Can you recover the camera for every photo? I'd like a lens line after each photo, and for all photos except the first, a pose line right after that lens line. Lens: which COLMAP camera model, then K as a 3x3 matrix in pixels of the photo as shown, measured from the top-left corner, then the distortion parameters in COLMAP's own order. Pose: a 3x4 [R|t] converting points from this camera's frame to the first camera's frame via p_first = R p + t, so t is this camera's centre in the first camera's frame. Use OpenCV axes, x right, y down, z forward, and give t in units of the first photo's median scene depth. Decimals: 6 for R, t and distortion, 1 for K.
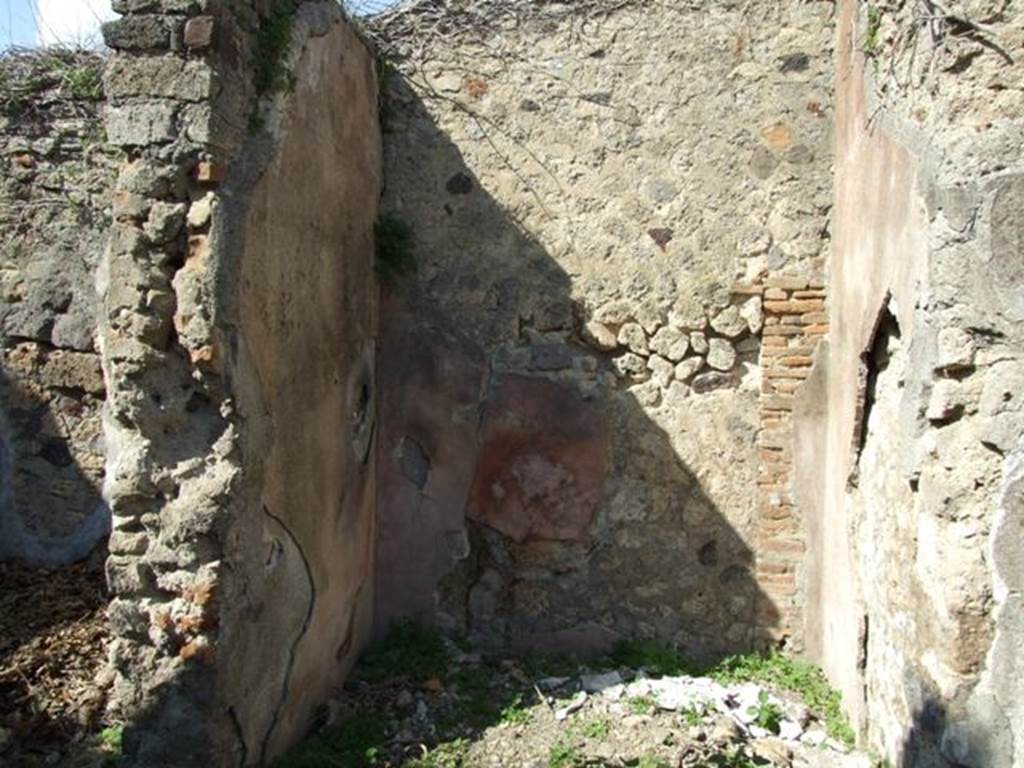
lens RADIAL K [[818.0, 0, 512.2], [0, 818.0, 383.9], [0, 0, 1]] dist [-0.040359, 0.026733]
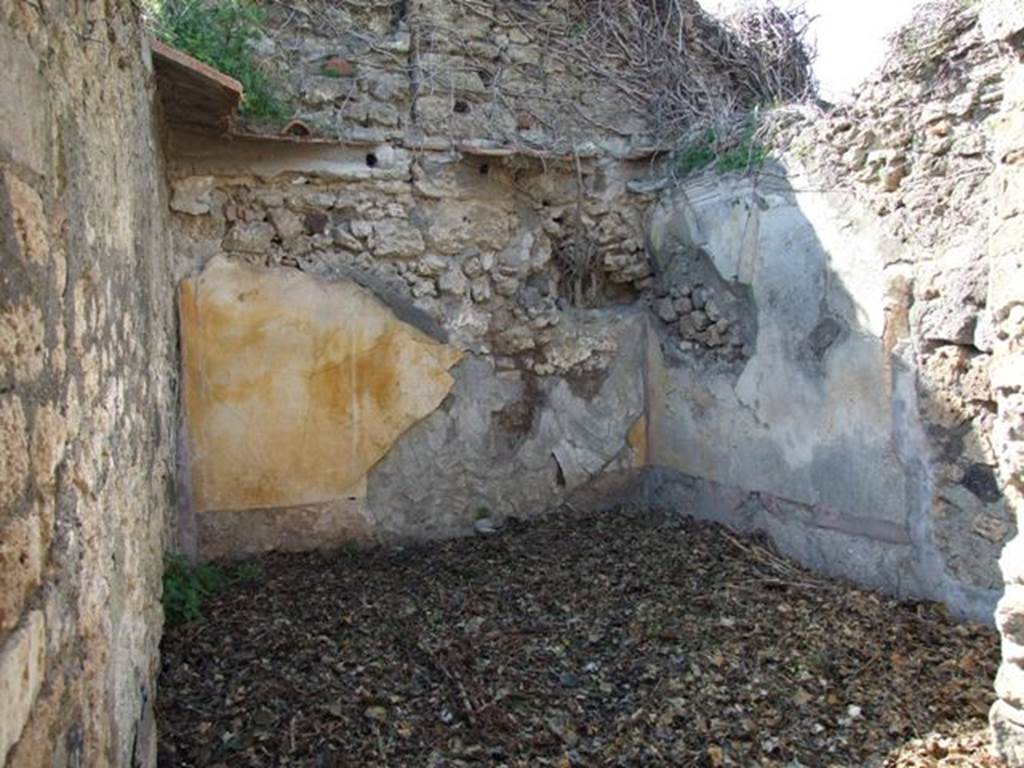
lens RADIAL K [[818.0, 0, 526.6], [0, 818.0, 369.1], [0, 0, 1]] dist [-0.040359, 0.026733]
pose [[0.472094, -0.005959, -0.881528, -0.069682], [0.003356, 0.999982, -0.004962, -0.025495], [0.881542, -0.000616, 0.472105, 0.228747]]
